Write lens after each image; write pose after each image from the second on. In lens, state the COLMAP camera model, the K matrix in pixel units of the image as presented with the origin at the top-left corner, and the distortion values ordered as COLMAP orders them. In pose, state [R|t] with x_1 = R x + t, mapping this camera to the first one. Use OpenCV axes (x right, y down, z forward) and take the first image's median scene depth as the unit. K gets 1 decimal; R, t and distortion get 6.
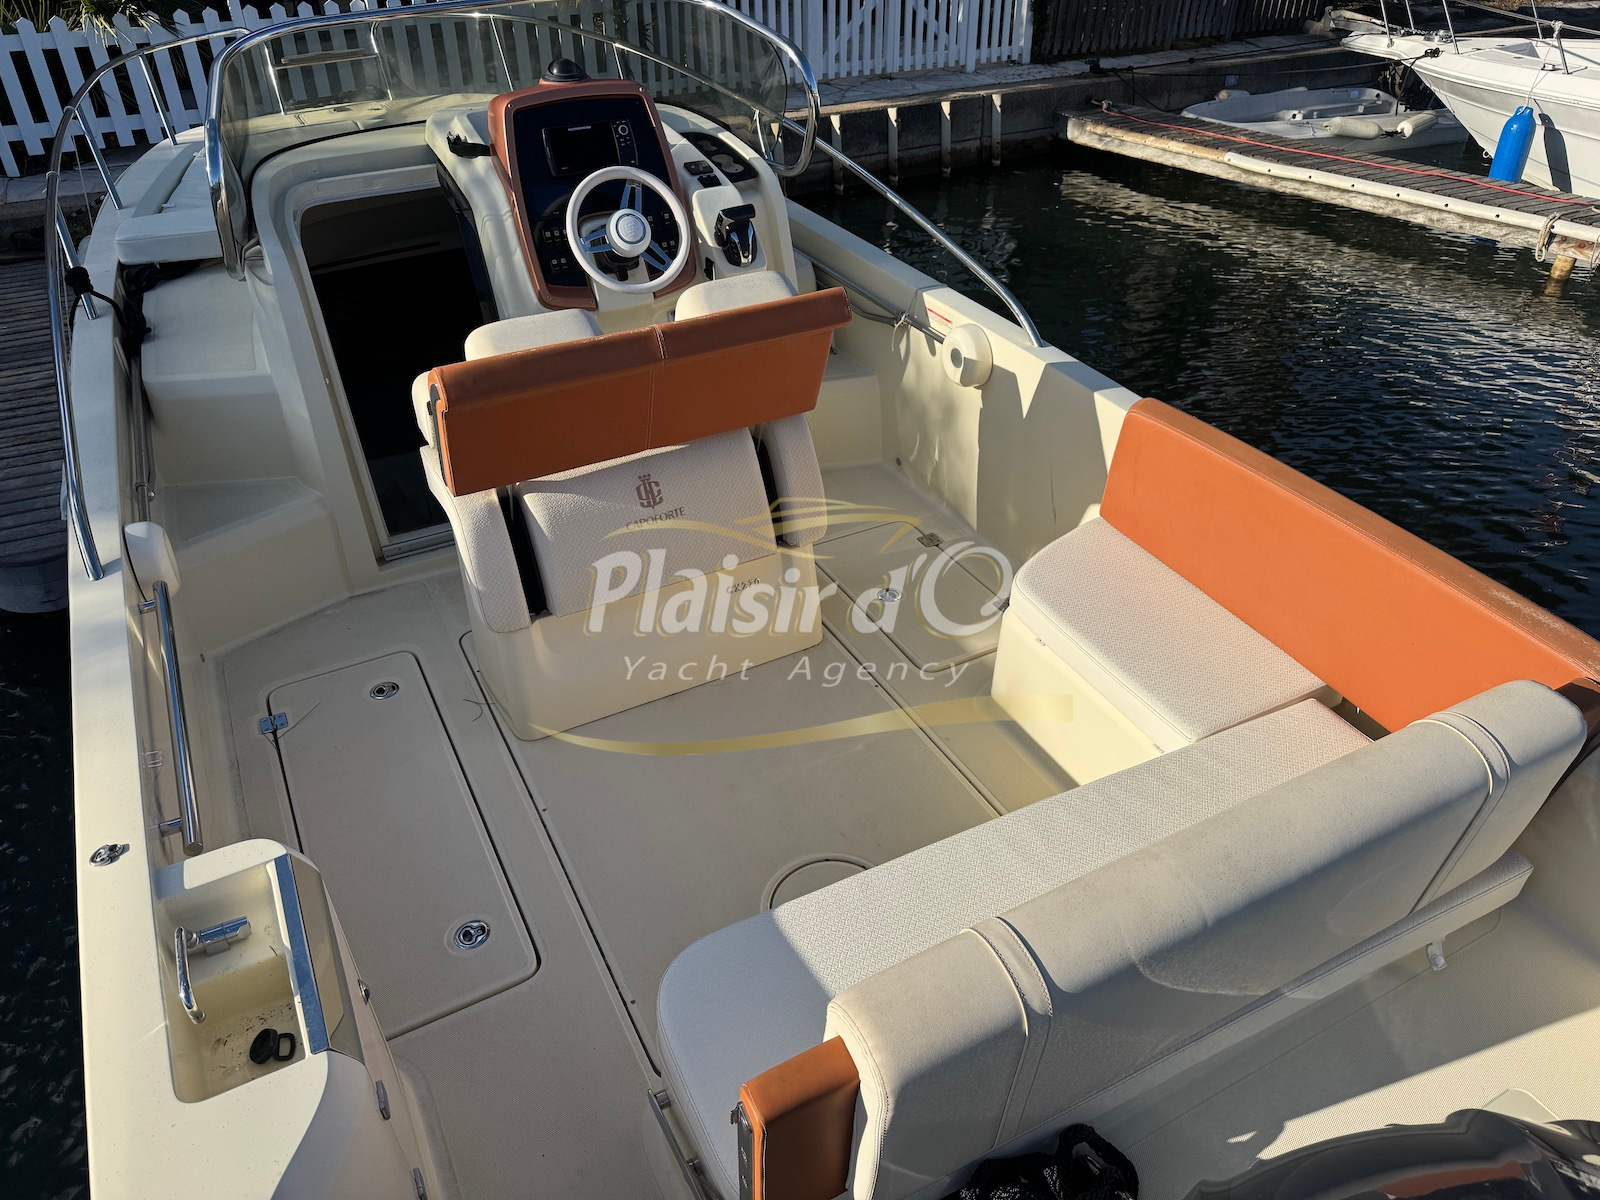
lens RADIAL K [[1119.6, 0, 800.0], [0, 1119.6, 600.0], [0, 0, 1]] dist [0.005776, -0.001976]
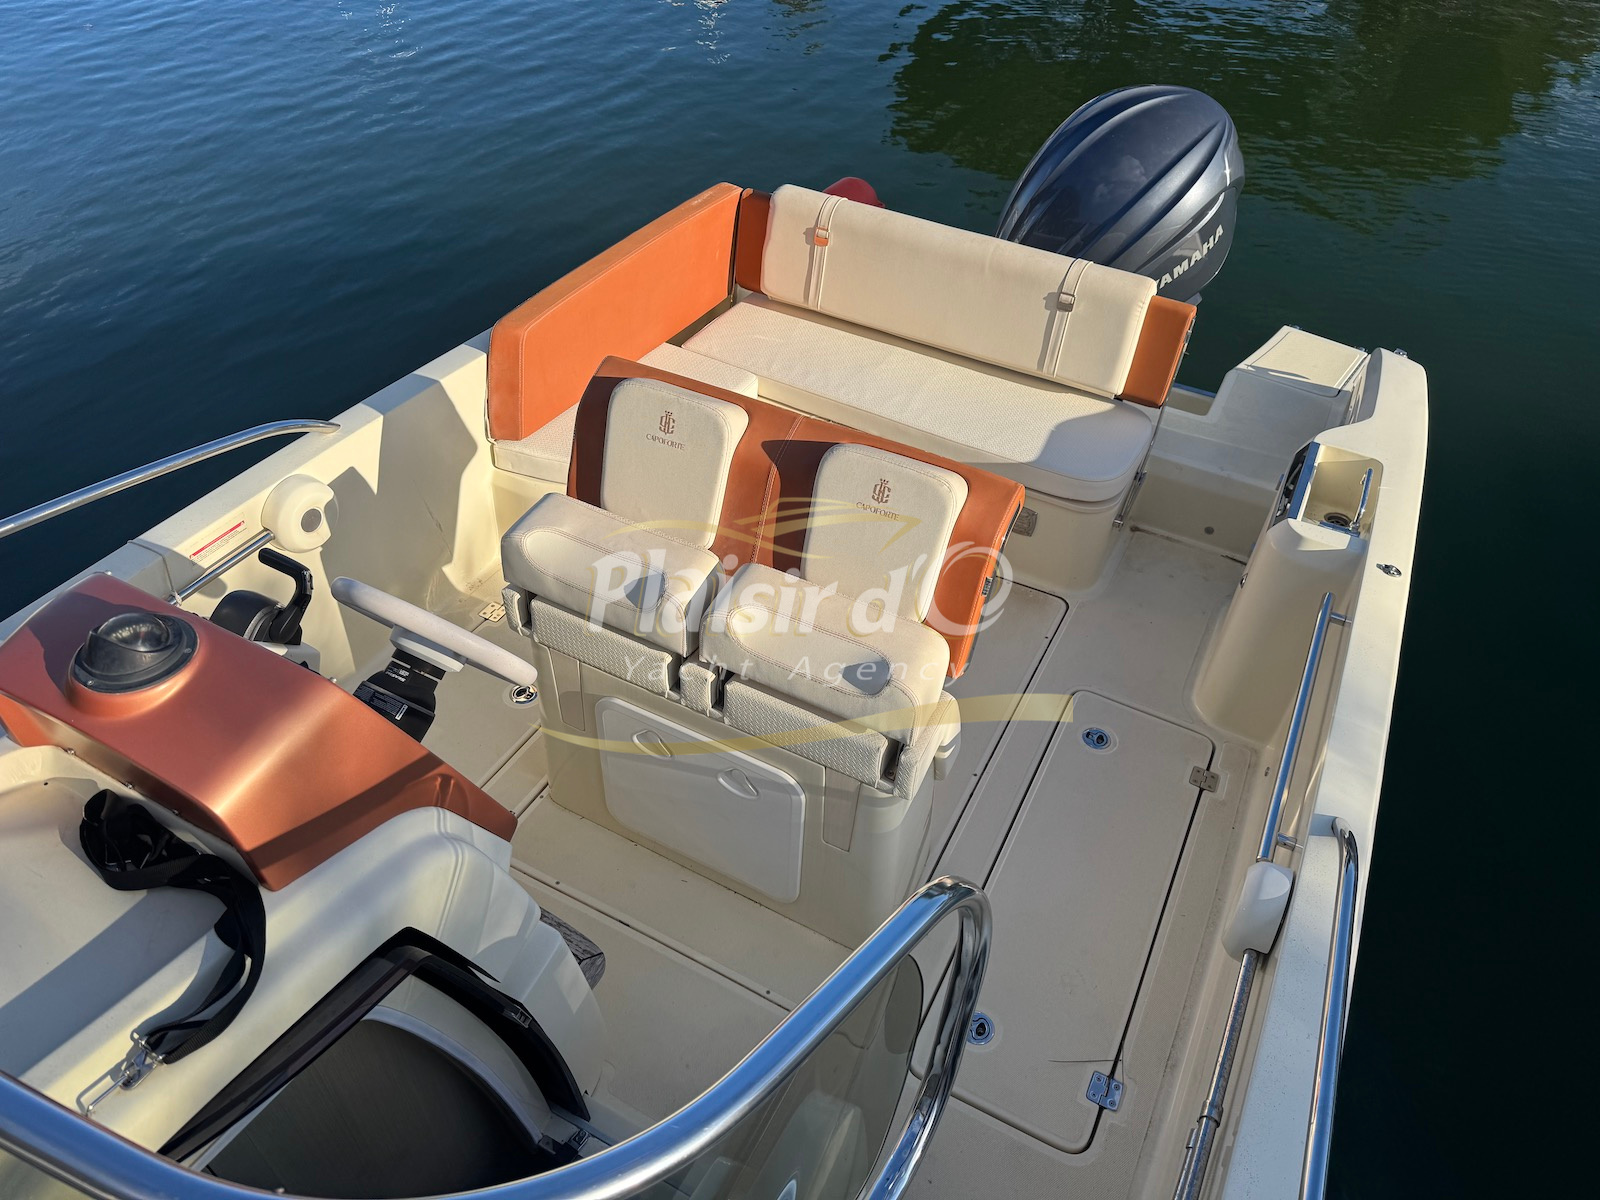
lens RADIAL K [[1105.3, 0, 794.9], [0, 1105.3, 592.7], [0, 0, 1]] dist [0.116844, -0.149900]
pose [[-0.562443, -0.550758, 0.616704, -0.620049], [0.451715, 0.420041, 0.787095, -0.726149], [-0.692540, 0.721271, 0.012536, 0.863697]]
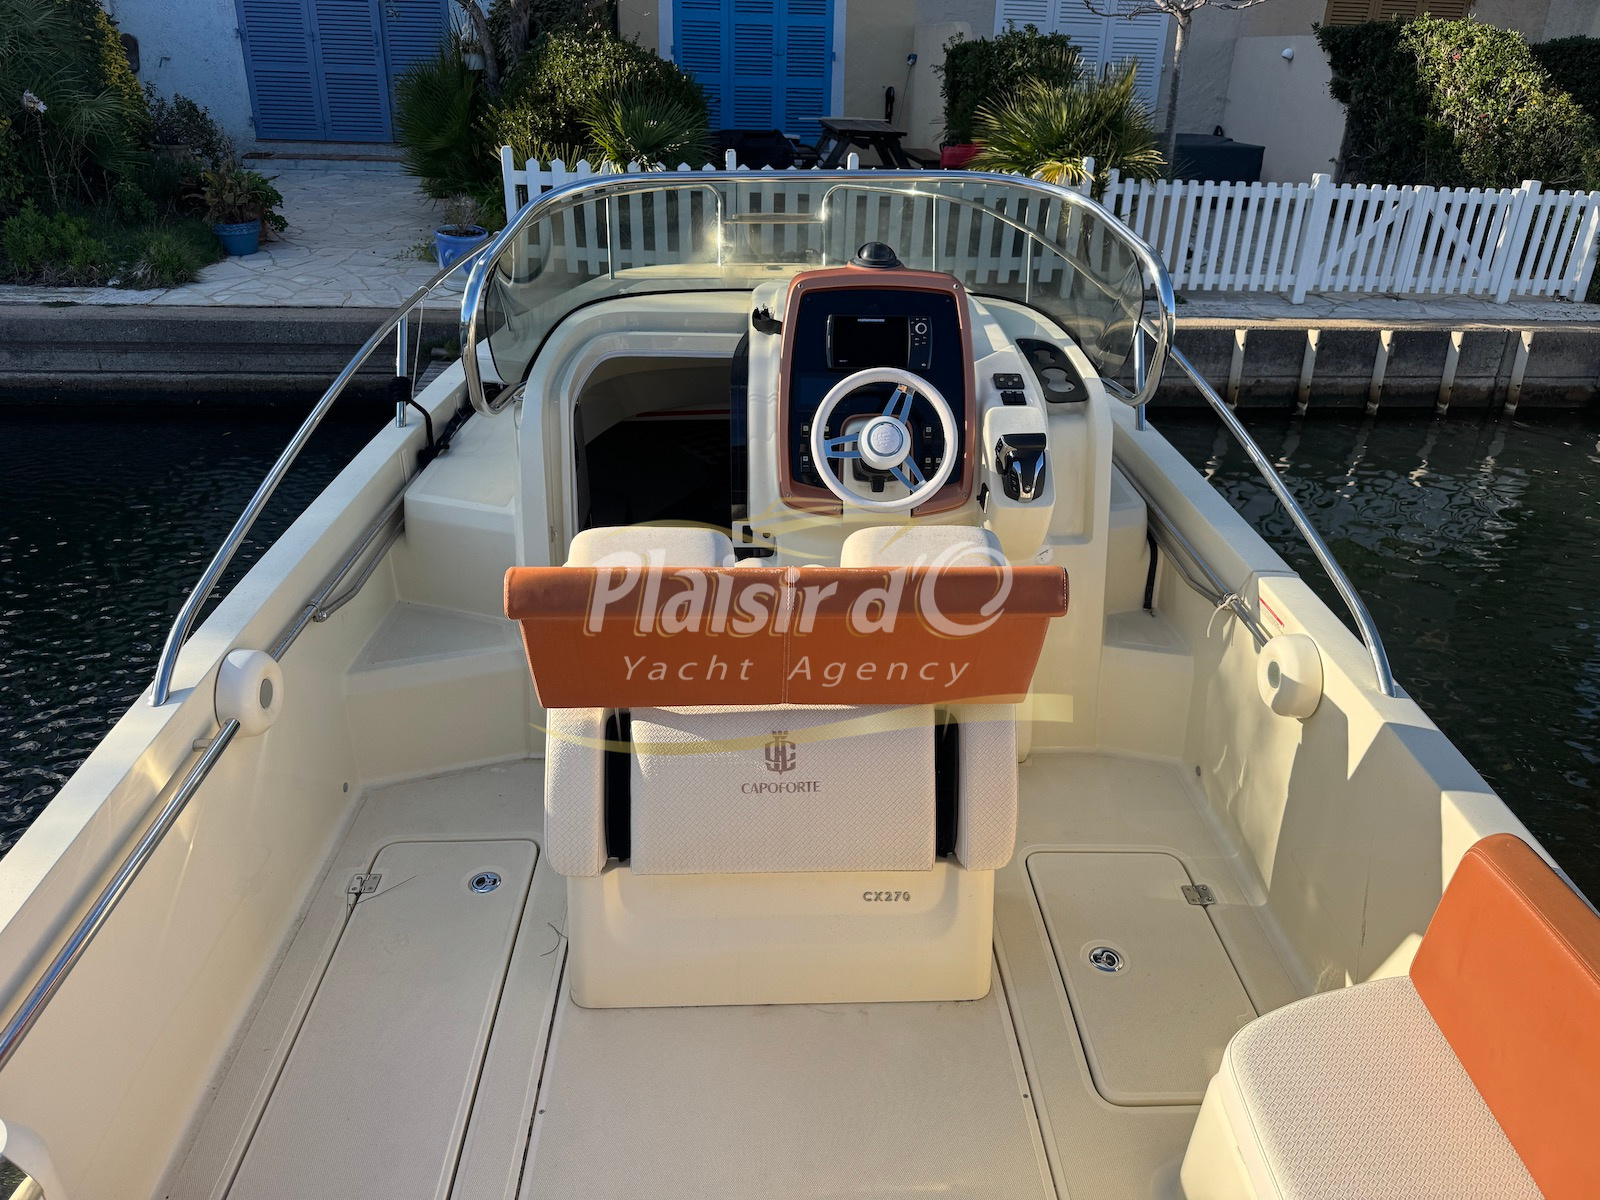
lens RADIAL K [[1124.1, 0, 805.3], [0, 1124.1, 599.5], [0, 0, 1]] dist [0.055150, -0.049937]
pose [[0.906565, 0.219639, -0.360415, 0.116783], [-0.267883, 0.959313, -0.089205, -0.110803], [0.326158, 0.177420, 0.928517, 0.189563]]
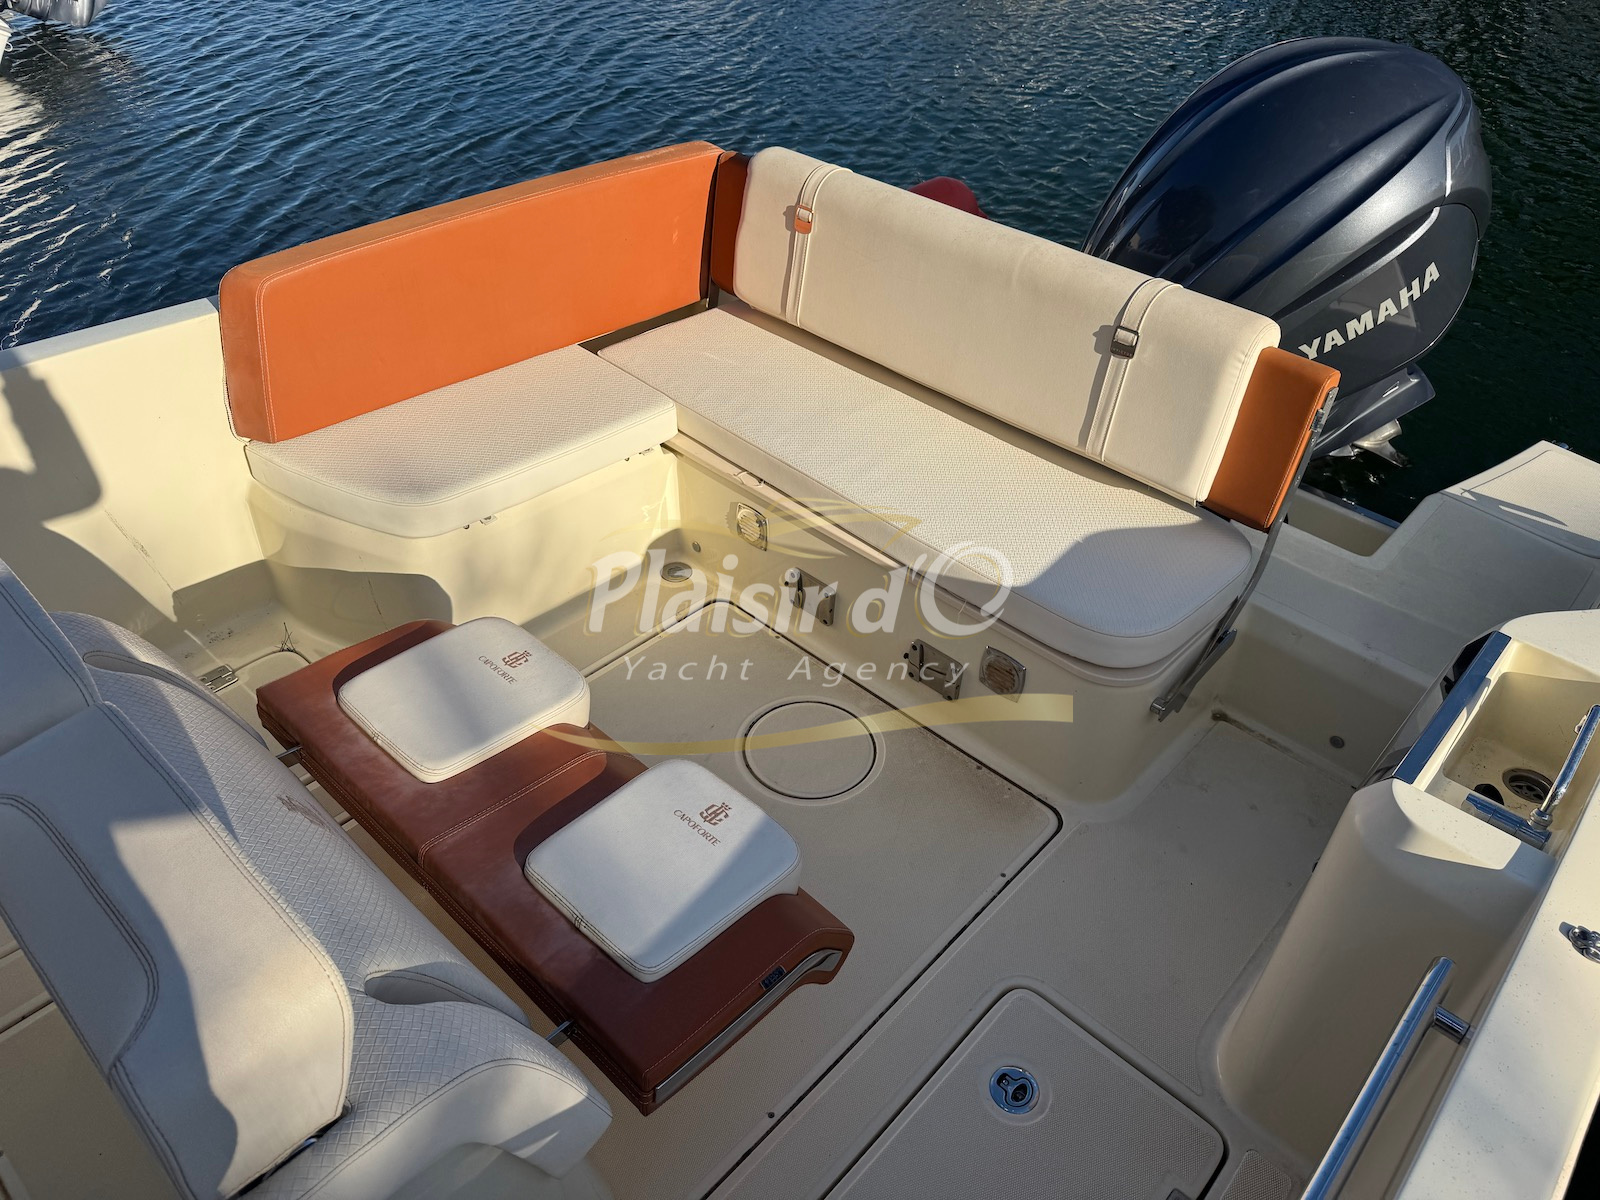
lens RADIAL K [[1124.1, 0, 805.3], [0, 1124.1, 599.5], [0, 0, 1]] dist [0.055150, -0.049937]
pose [[-0.330293, -0.586015, 0.739928, -0.472093], [0.521937, 0.539770, 0.660477, -0.329627], [-0.786440, 0.604347, 0.127581, 0.644886]]
